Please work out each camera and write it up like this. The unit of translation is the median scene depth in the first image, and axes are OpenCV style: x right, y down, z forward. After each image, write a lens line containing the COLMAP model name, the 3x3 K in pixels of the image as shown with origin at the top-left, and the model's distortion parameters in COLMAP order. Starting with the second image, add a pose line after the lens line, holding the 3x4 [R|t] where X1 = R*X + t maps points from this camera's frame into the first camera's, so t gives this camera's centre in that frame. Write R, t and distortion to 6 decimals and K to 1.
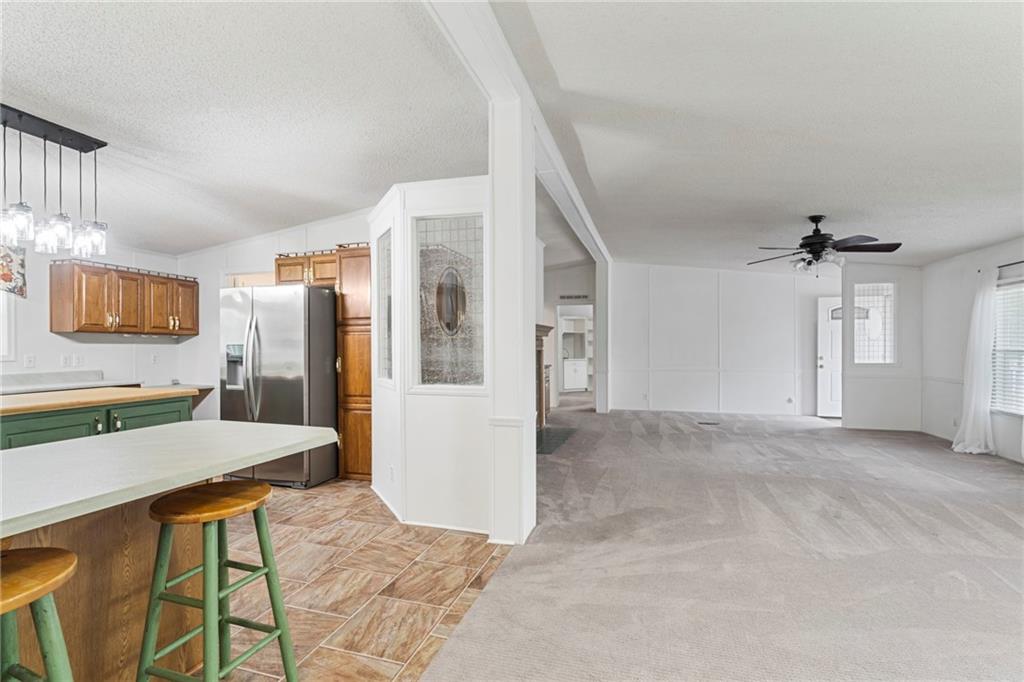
lens RADIAL K [[468.7, 0, 511.2], [0, 468.7, 347.7], [0, 0, 1]] dist [-0.000310, 0.000926]
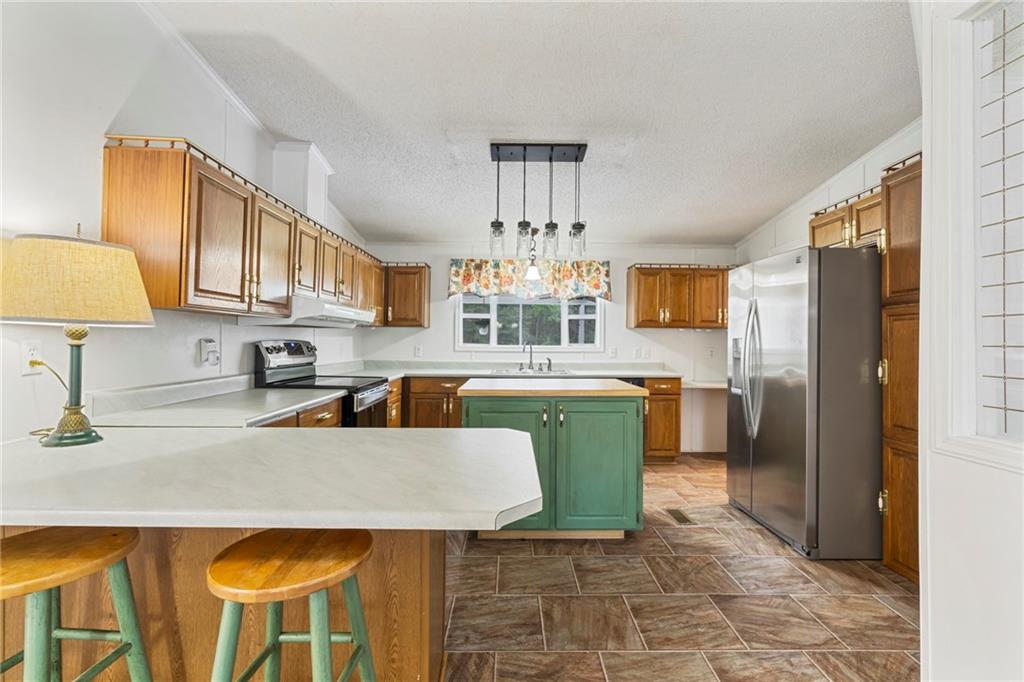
lens RADIAL K [[458.5, 0, 512.0], [0, 458.5, 341.0], [0, 0, 1]] dist [0.000383, 0.000479]
pose [[0.304940, 0.001730, -0.952370, 0.043755], [-0.007435, 0.999972, -0.000564, 0.002052], [0.952342, 0.007253, 0.304945, 0.423880]]
